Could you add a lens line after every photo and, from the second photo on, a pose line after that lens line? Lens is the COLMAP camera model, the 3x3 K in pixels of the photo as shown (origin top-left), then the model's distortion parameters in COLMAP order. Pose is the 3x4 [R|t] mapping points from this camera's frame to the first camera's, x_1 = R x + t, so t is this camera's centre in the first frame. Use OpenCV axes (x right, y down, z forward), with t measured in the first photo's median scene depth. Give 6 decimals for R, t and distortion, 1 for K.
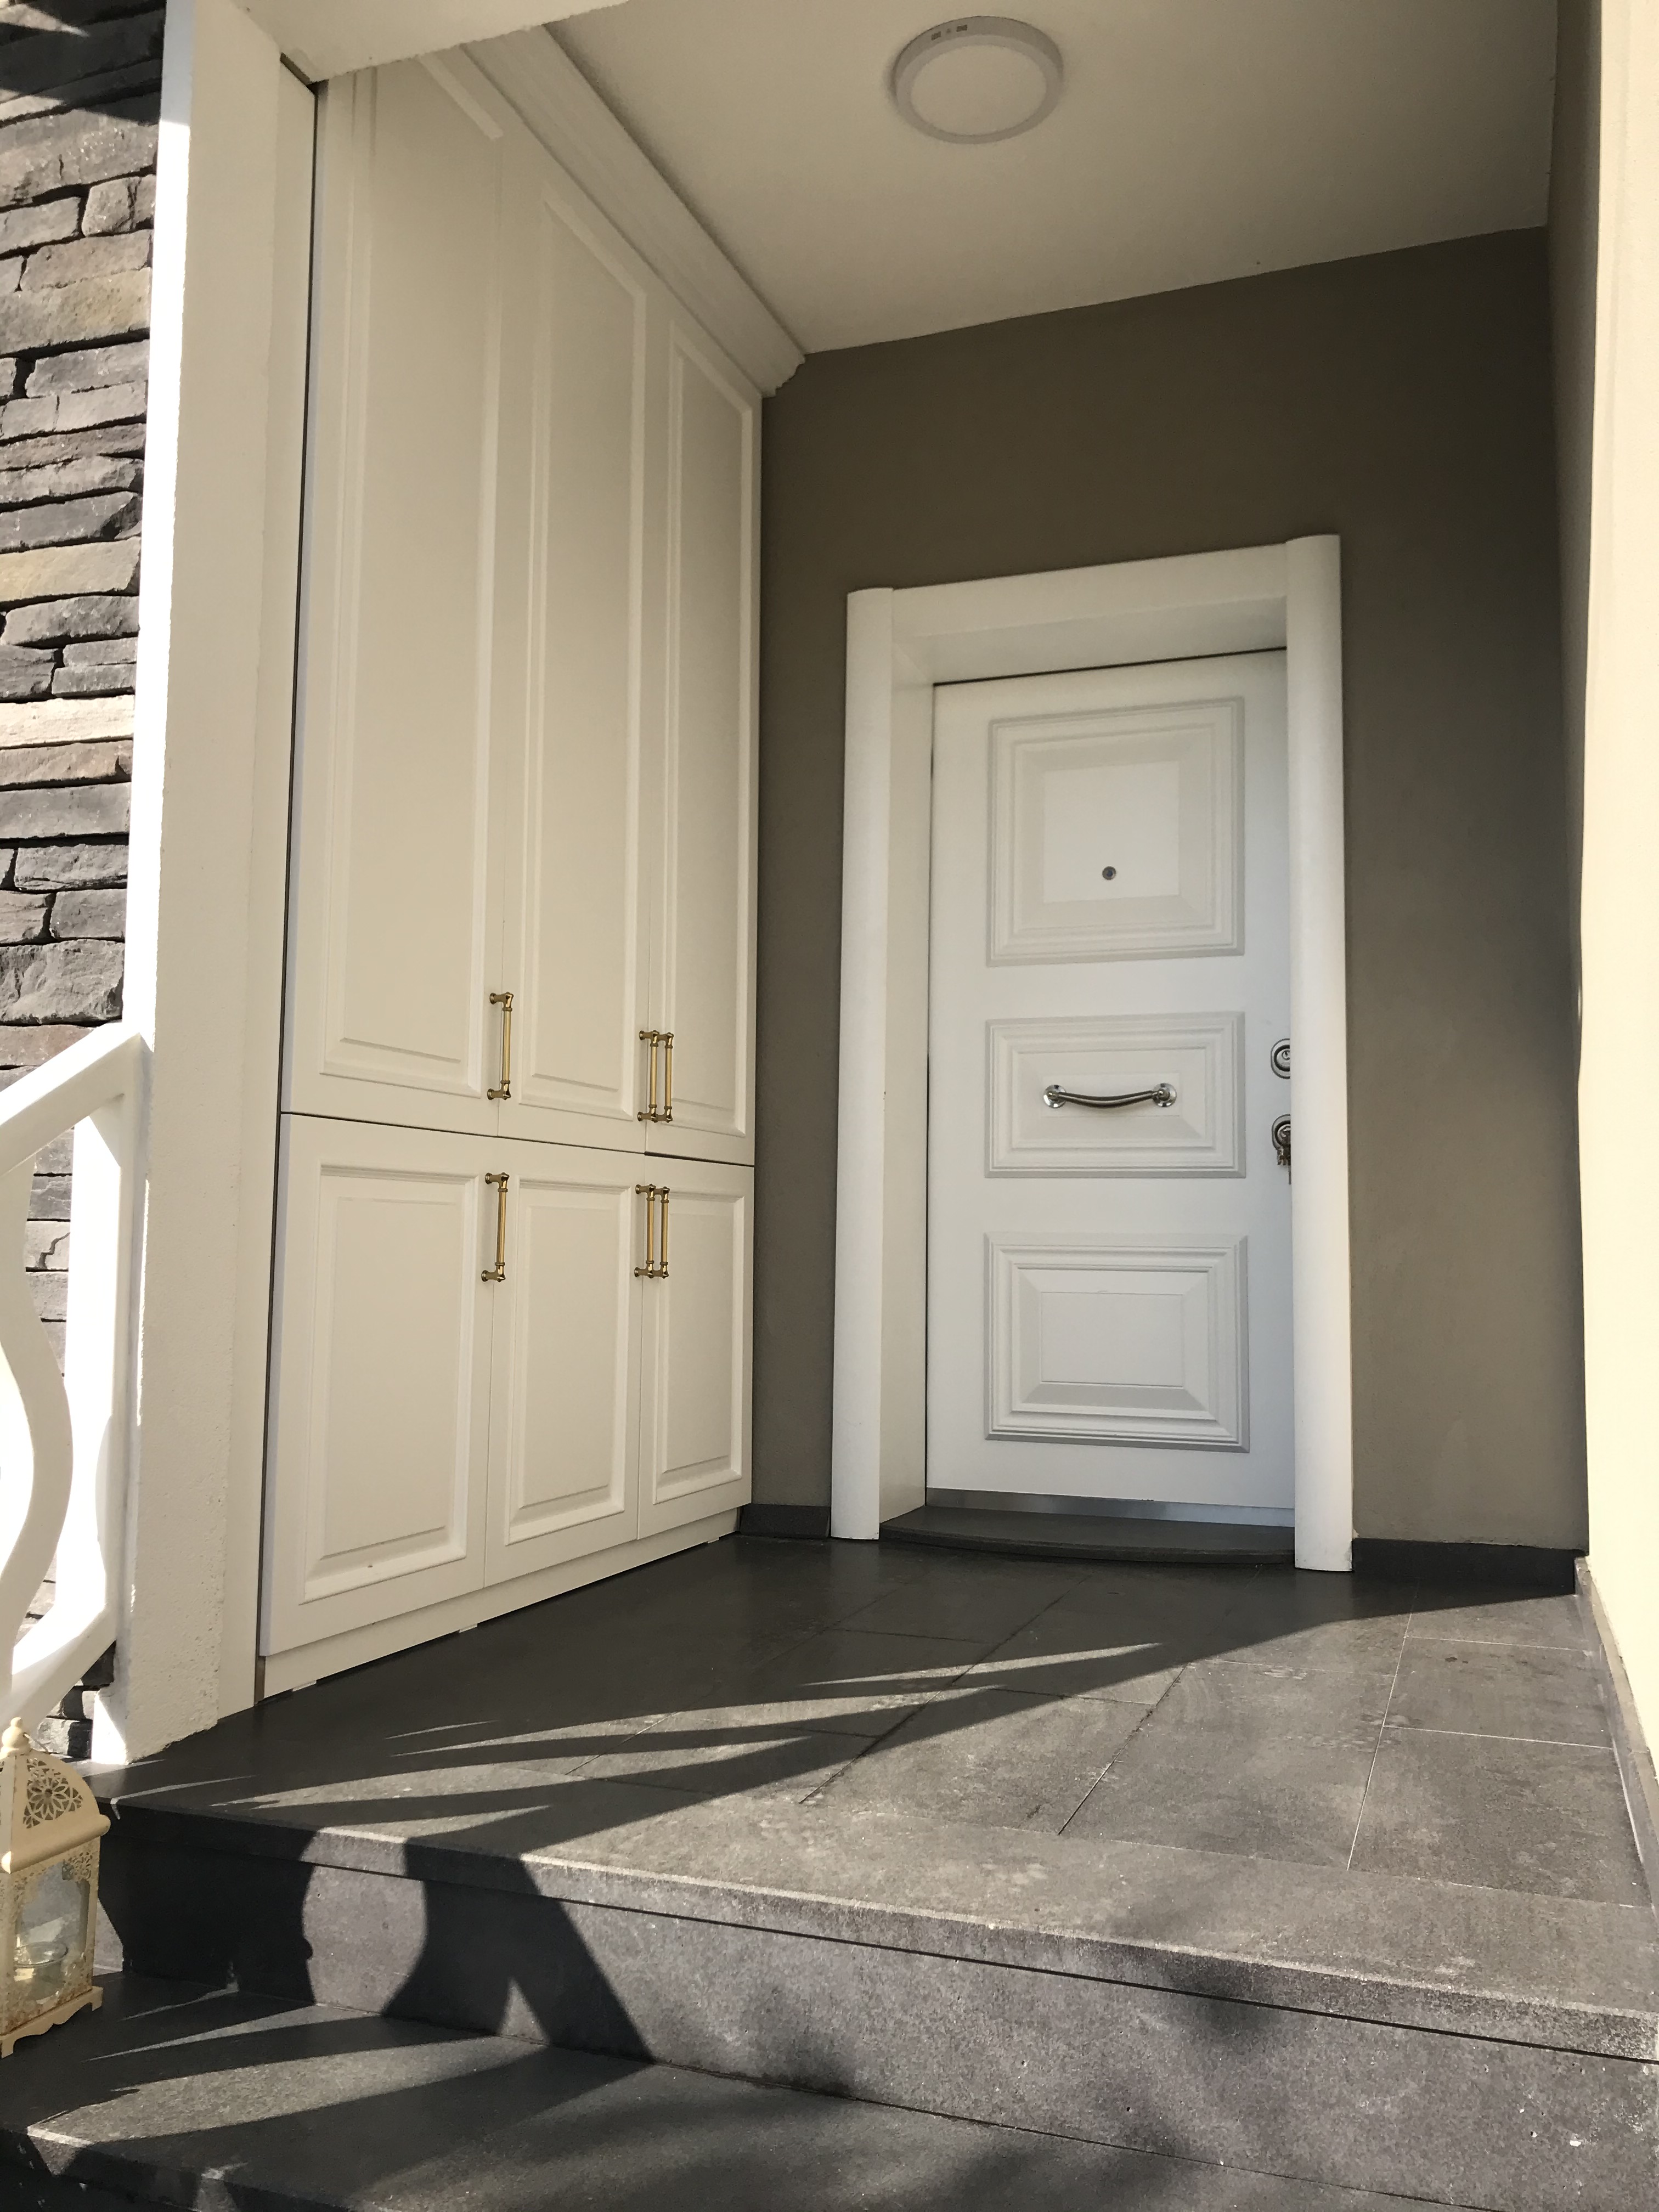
lens RADIAL K [[1807.0, 0, 830.0], [0, 1807.0, 1089.7], [0, 0, 1]] dist [0.075392, -0.089713]
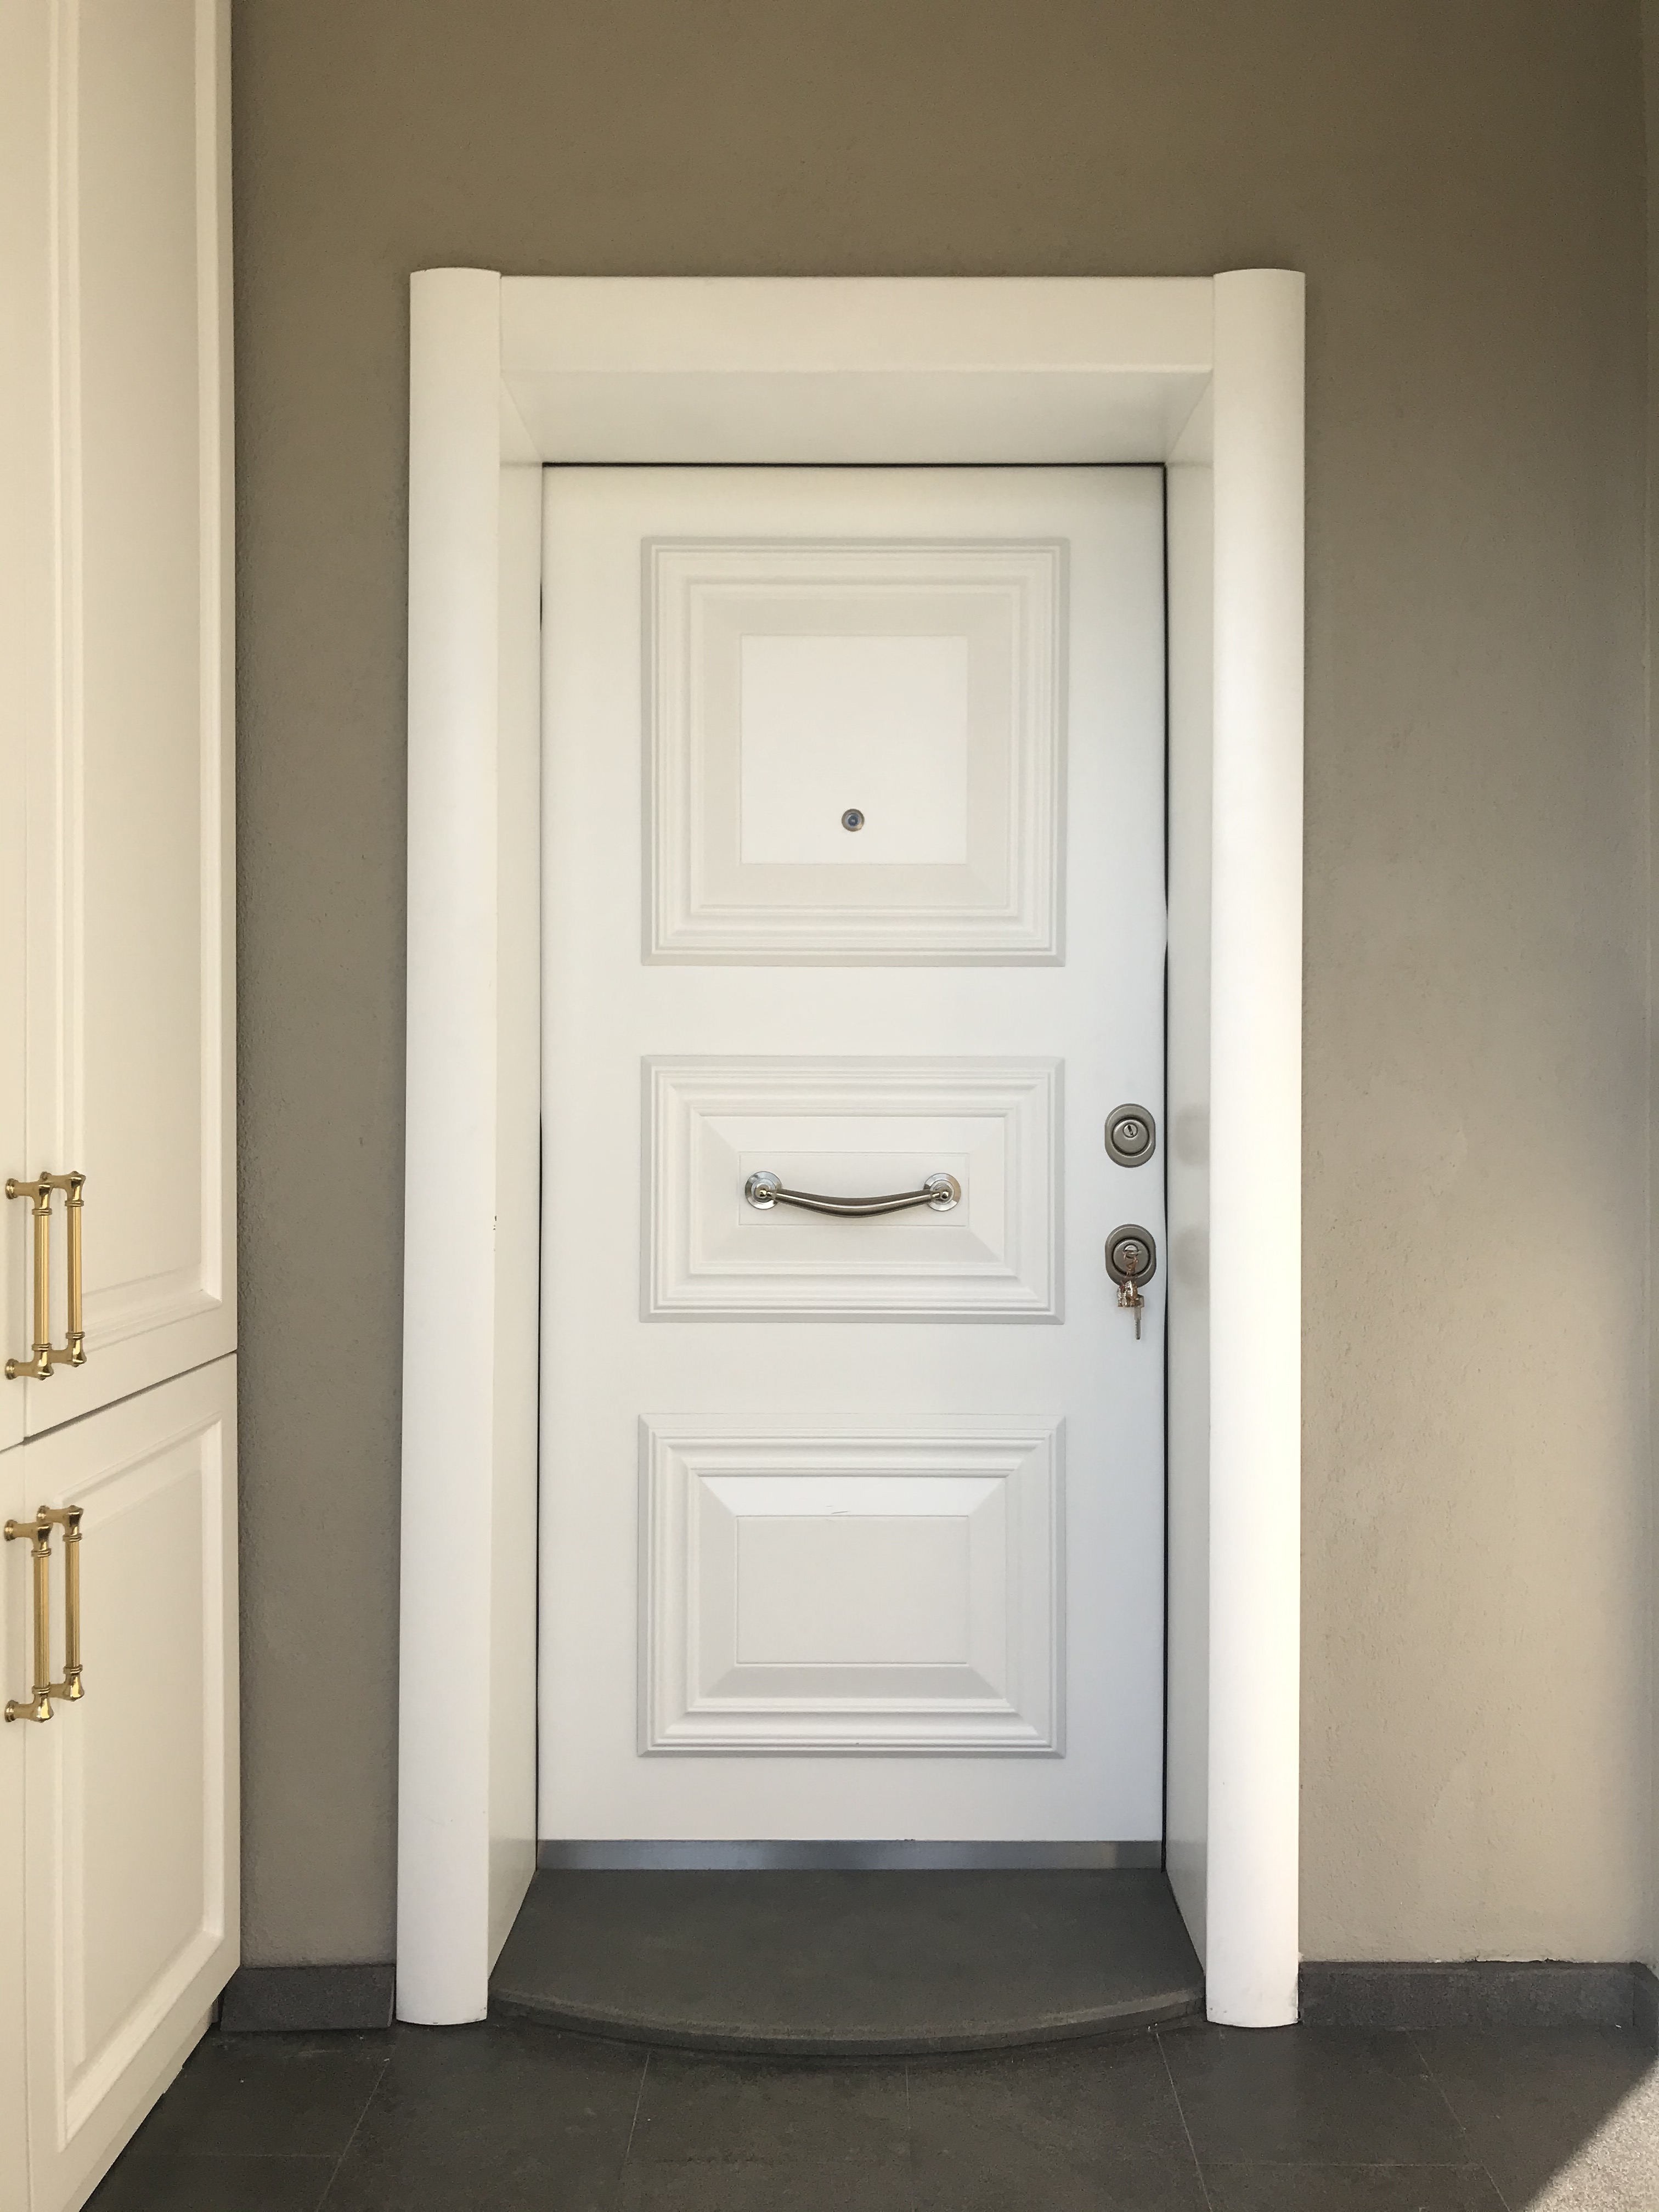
lens RADIAL K [[1807.1, 0, 844.3], [0, 1807.1, 1099.9], [0, 0, 1]] dist [0.077963, -0.181480]
pose [[0.941149, -0.010288, 0.337836, -0.090445], [-0.023151, 0.995227, 0.094799, -0.144793], [-0.337199, -0.097041, 0.936419, 0.742776]]
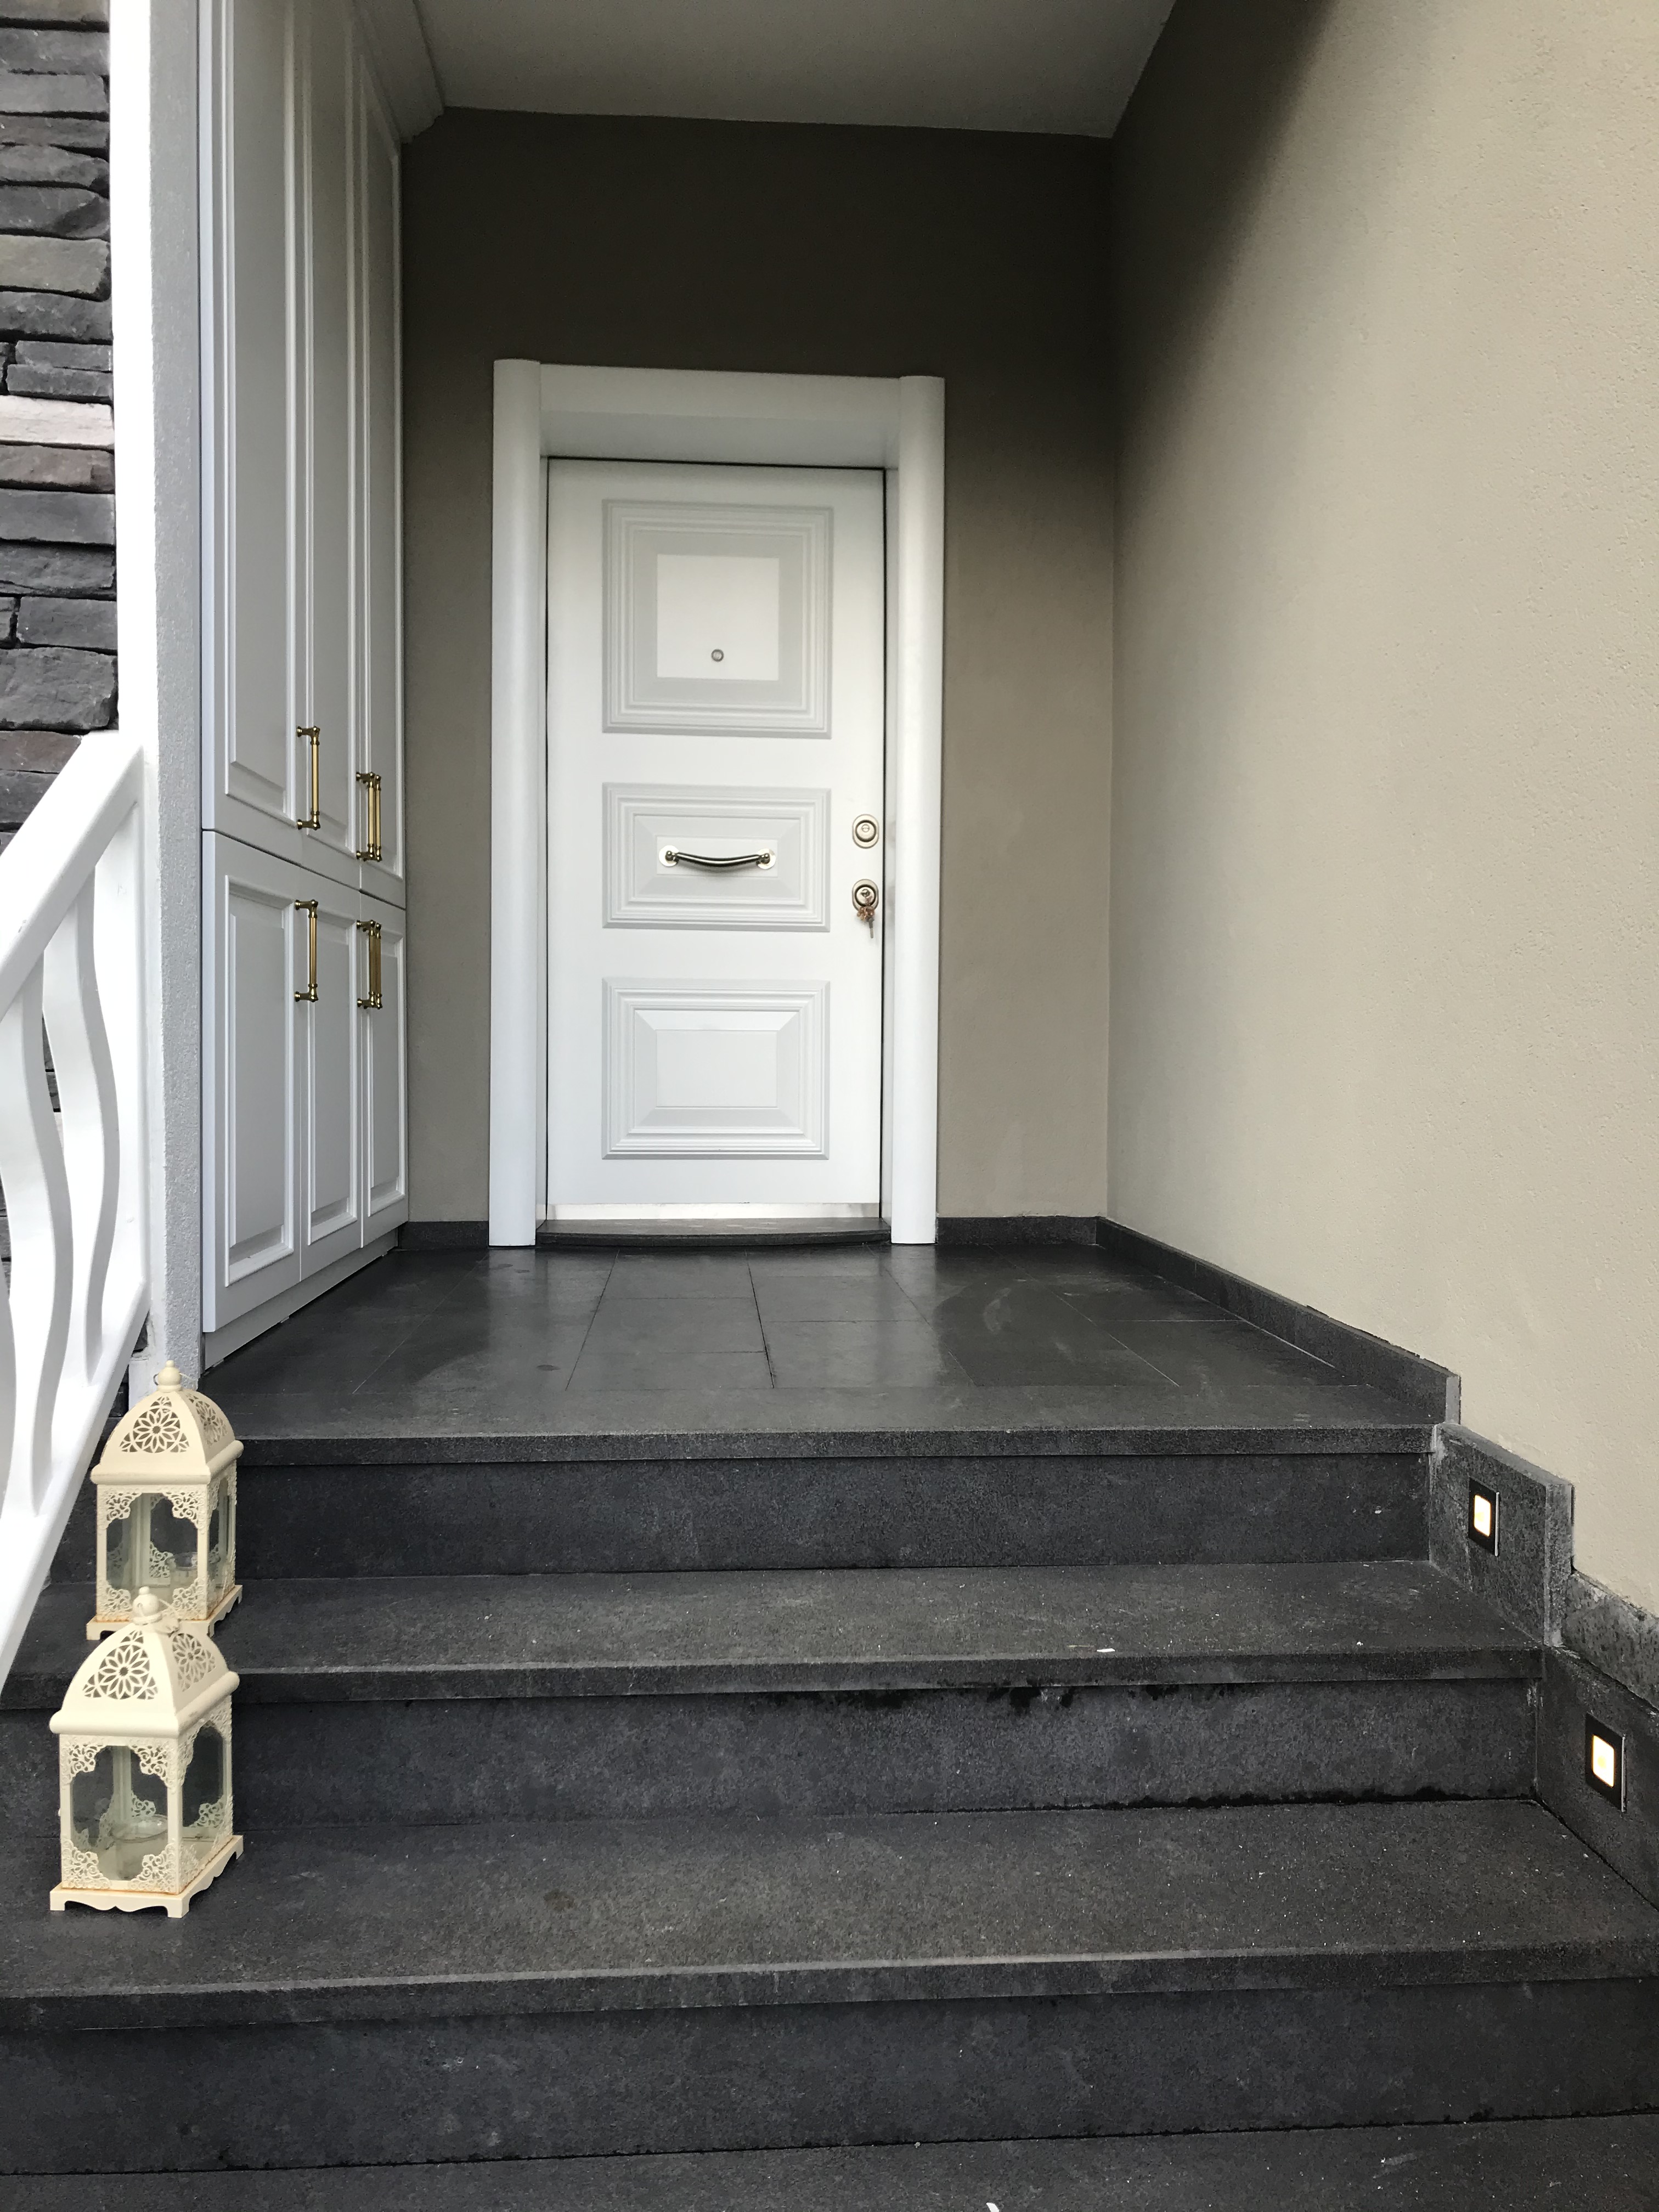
lens RADIAL K [[1807.0, 0, 830.0], [0, 1807.0, 1089.7], [0, 0, 1]] dist [0.075392, -0.089713]
pose [[0.910721, -0.015217, 0.412741, -0.429990], [-0.033854, 0.993208, 0.111317, 0.033131], [-0.411632, -0.115351, 0.904021, -0.120979]]
